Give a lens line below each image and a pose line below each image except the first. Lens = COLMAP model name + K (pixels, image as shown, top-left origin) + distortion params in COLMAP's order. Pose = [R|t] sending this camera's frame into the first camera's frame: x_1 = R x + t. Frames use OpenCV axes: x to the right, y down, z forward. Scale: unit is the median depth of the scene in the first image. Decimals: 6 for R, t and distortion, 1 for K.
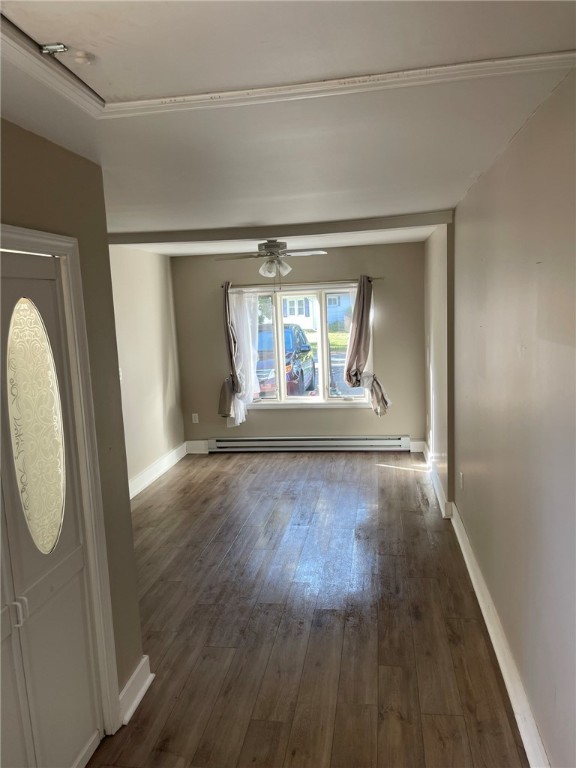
lens RADIAL K [[590.1, 0, 288.1], [0, 590.1, 384.8], [0, 0, 1]] dist [0.034981, -0.003050]
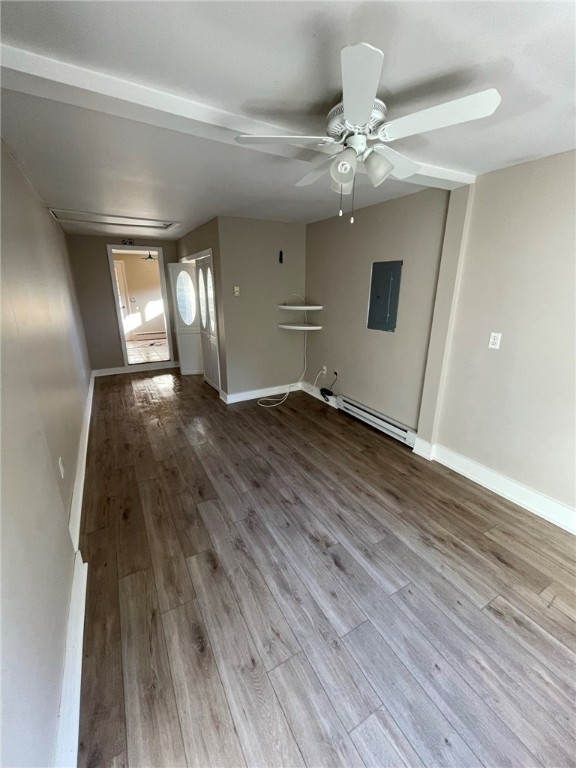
lens RADIAL K [[310.5, 0, 289.1], [0, 310.5, 382.1], [0, 0, 1]] dist [-0.000996, 0.001359]
pose [[-0.781894, 0.224059, -0.581756, 0.222847], [-0.054618, 0.904972, 0.421952, -0.146047], [0.621015, 0.361696, -0.695354, 1.251798]]
